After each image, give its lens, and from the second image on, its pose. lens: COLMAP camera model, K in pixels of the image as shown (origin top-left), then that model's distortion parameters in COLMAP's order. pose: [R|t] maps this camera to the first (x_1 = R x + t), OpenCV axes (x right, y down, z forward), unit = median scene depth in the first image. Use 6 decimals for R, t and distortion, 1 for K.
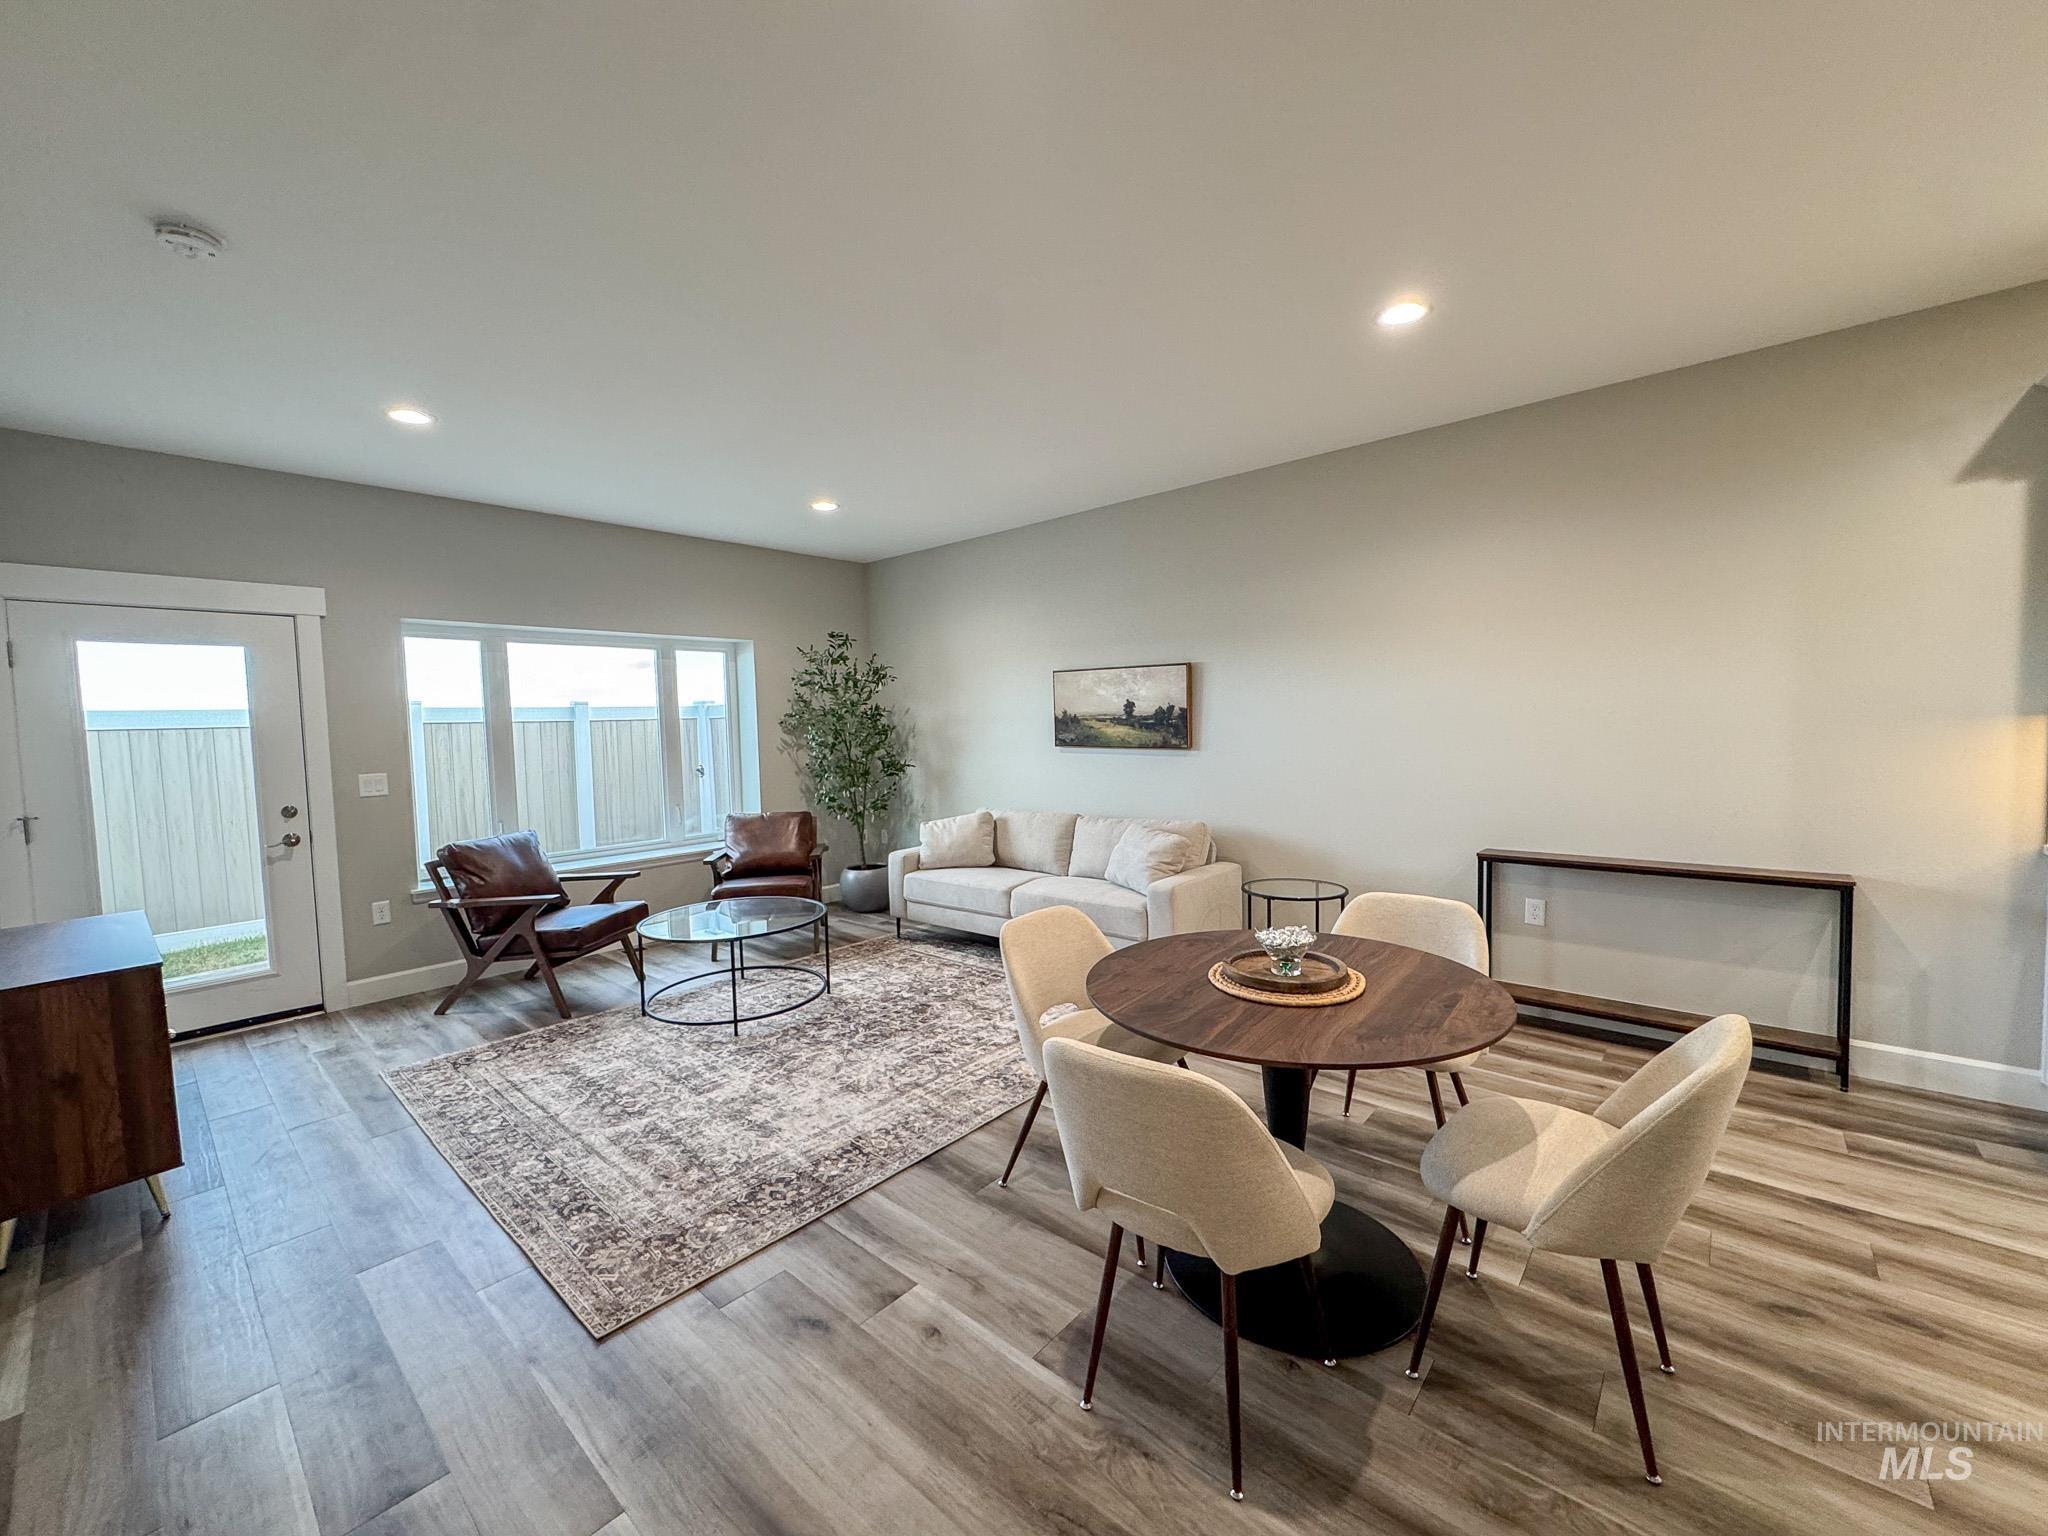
lens RADIAL K [[811.7, 0, 1023.0], [0, 811.7, 767.5], [0, 0, 1]] dist [-0.001558, -0.000261]
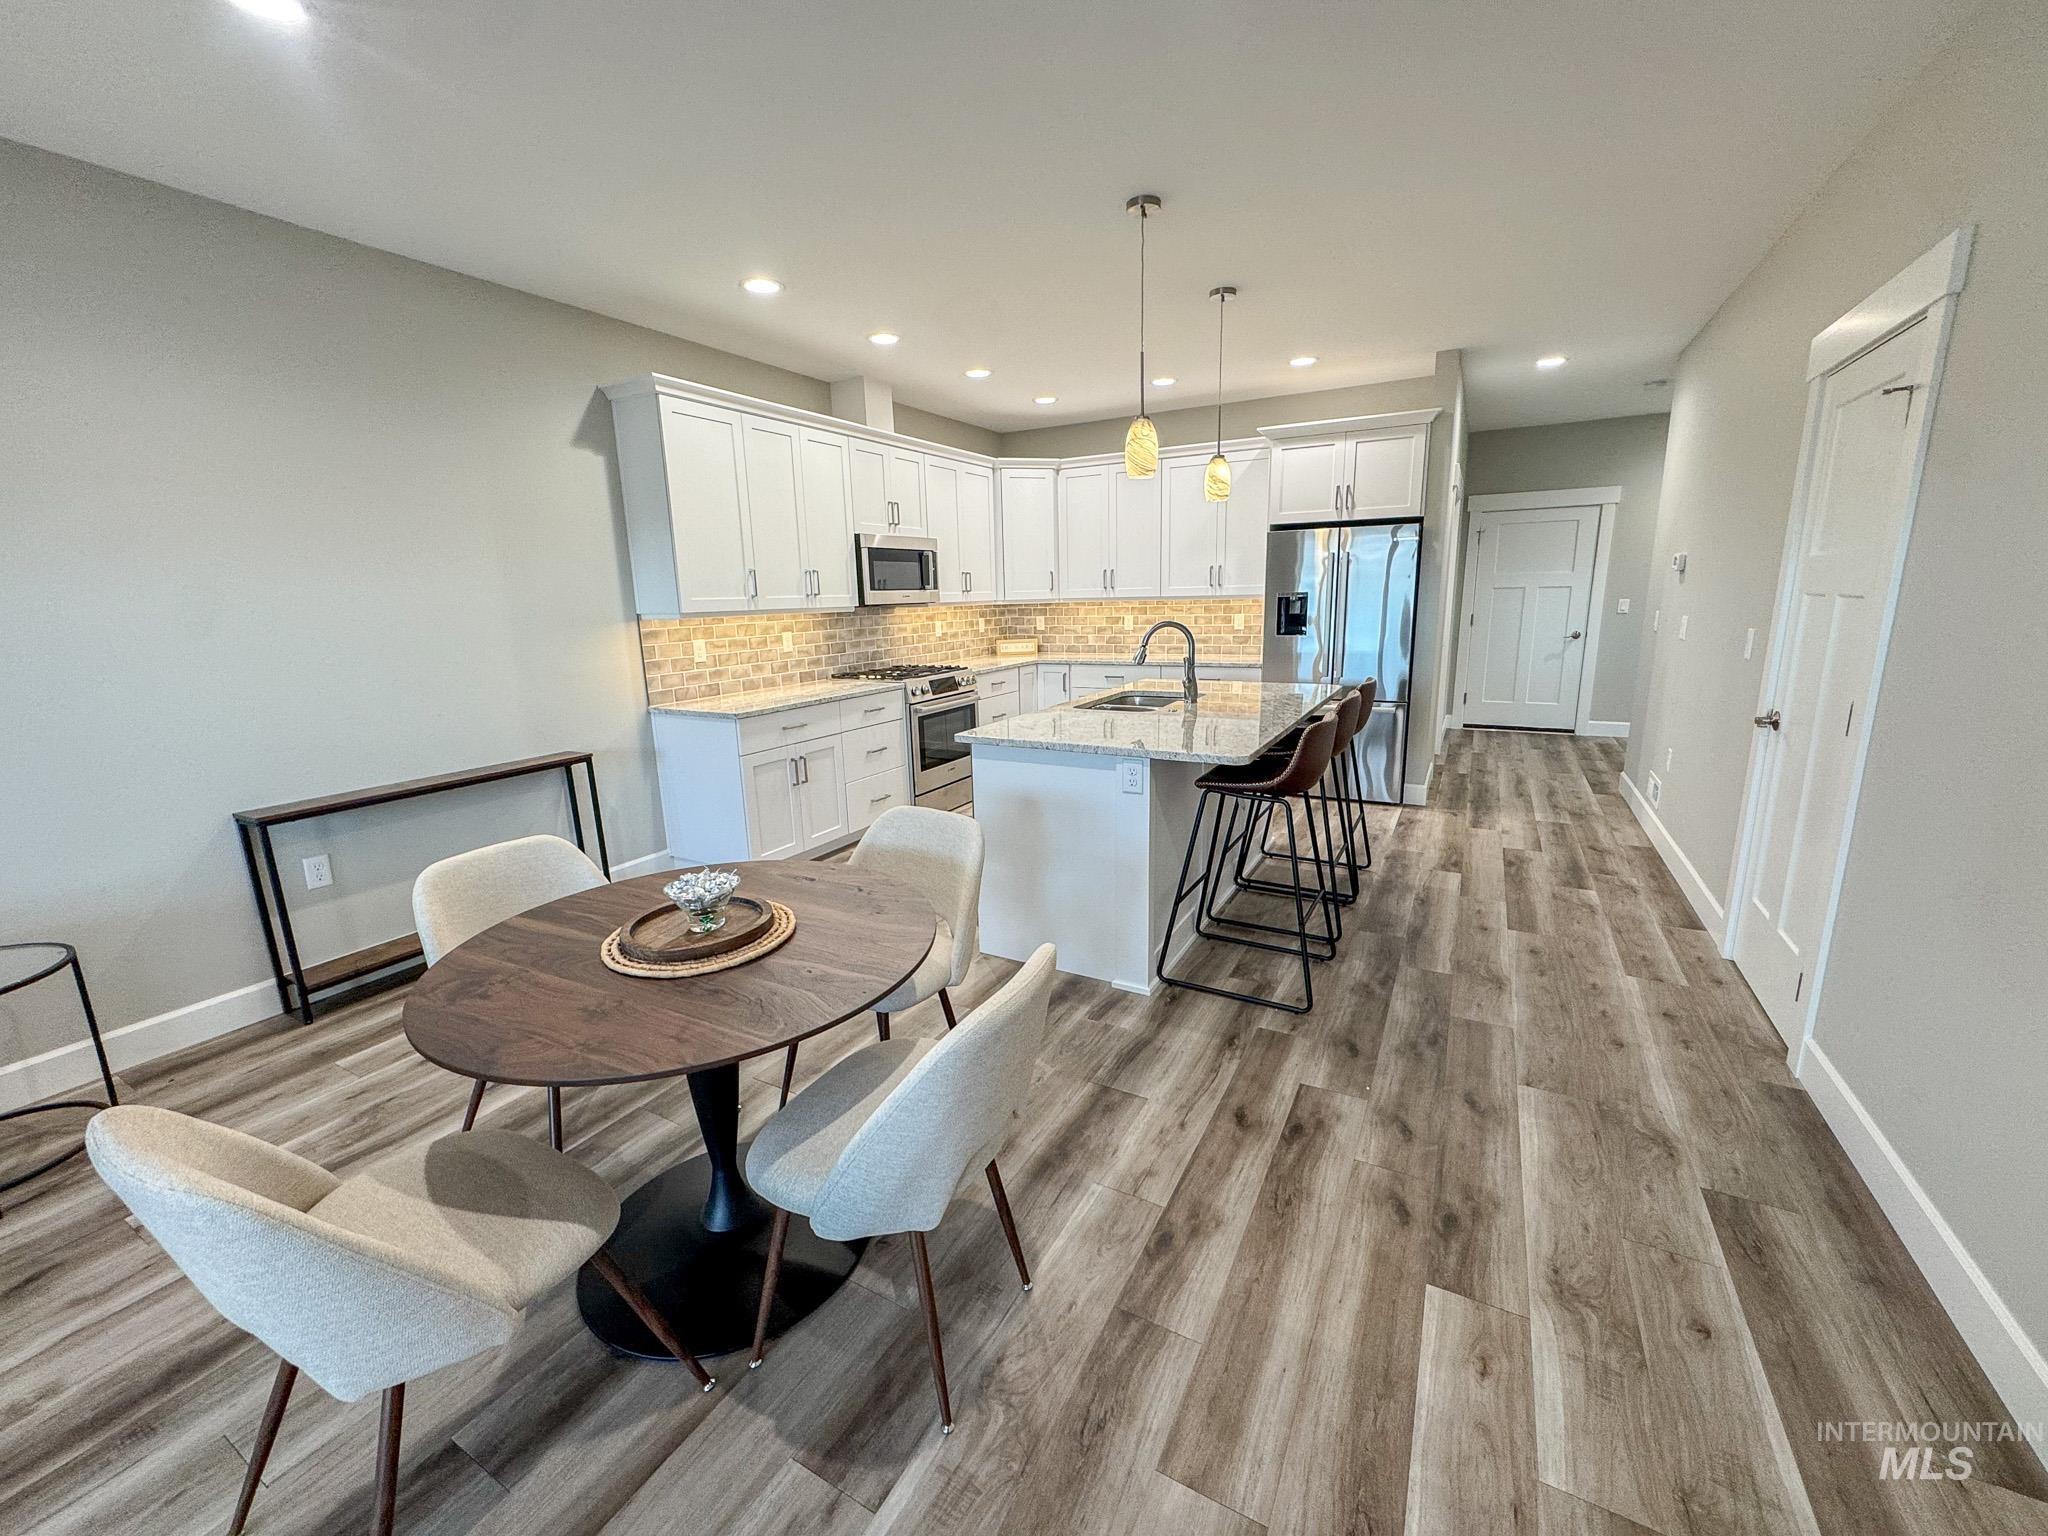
lens RADIAL K [[811.7, 0, 1023.0], [0, 811.7, 767.5], [0, 0, 1]] dist [-0.001558, -0.000261]
pose [[-0.211832, -0.174394, 0.961620, -0.345142], [0.085240, 0.976904, 0.195943, -0.029623], [-0.973582, 0.123476, -0.192074, 0.539376]]
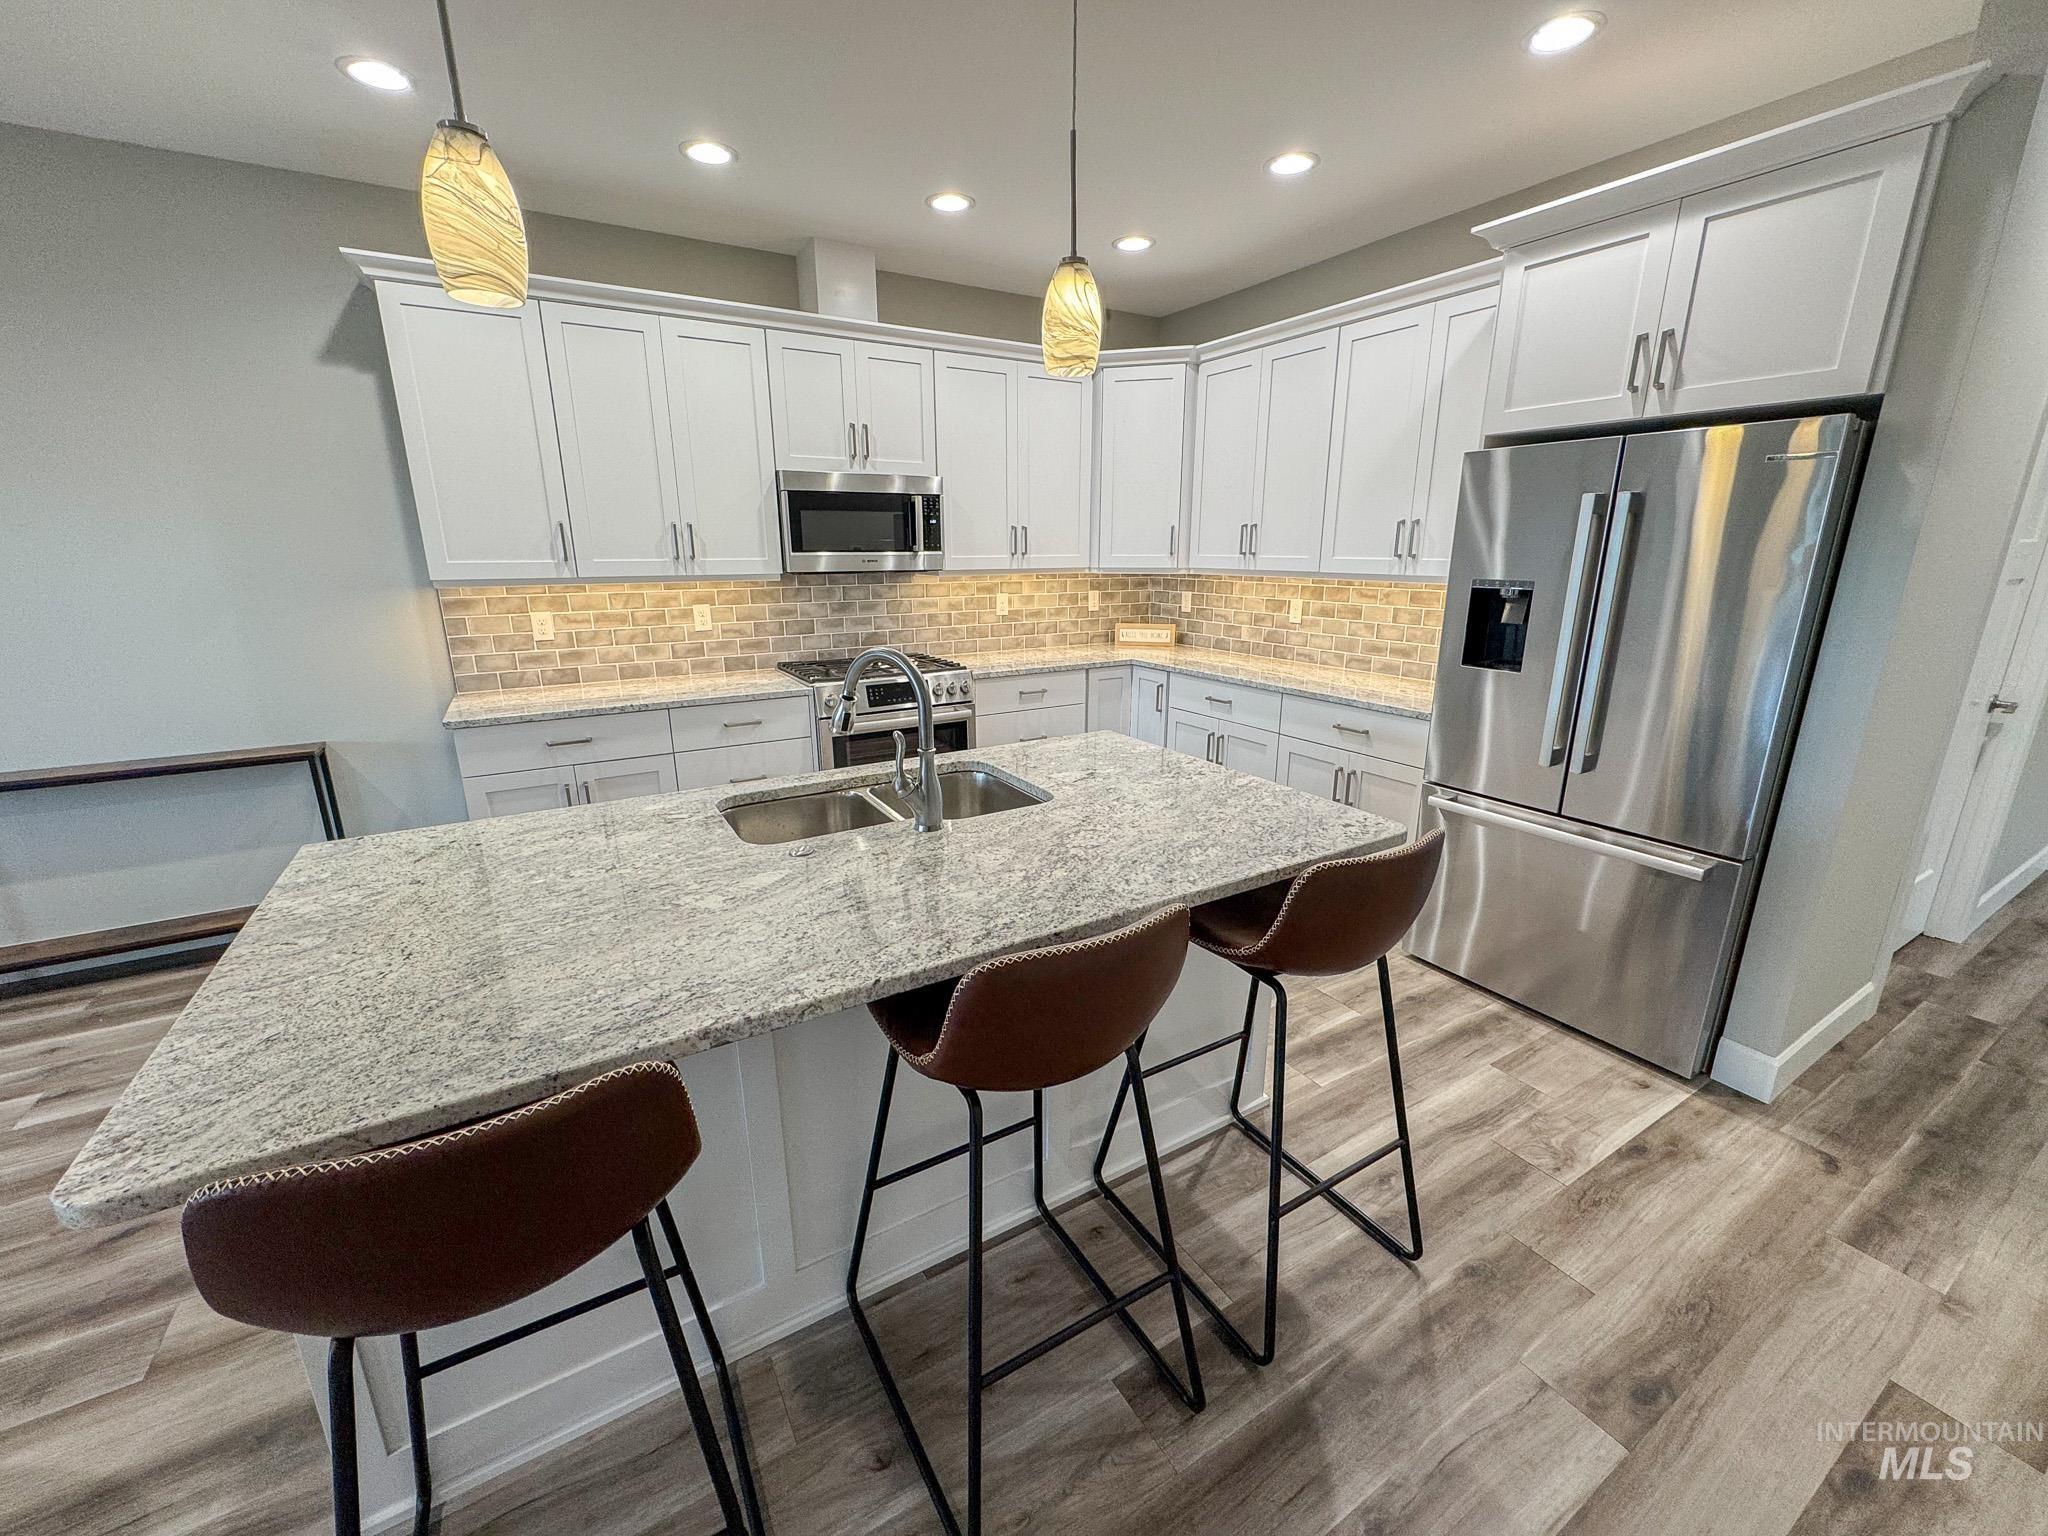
lens RADIAL K [[813.1, 0, 1022.6], [0, 813.1, 766.6], [0, 0, 1]] dist [-0.002871, 0.000317]
pose [[0.307824, -0.225472, 0.924341, 0.305474], [0.047448, 0.973944, 0.221770, -0.027447], [-0.950259, -0.024408, 0.310502, -0.193565]]
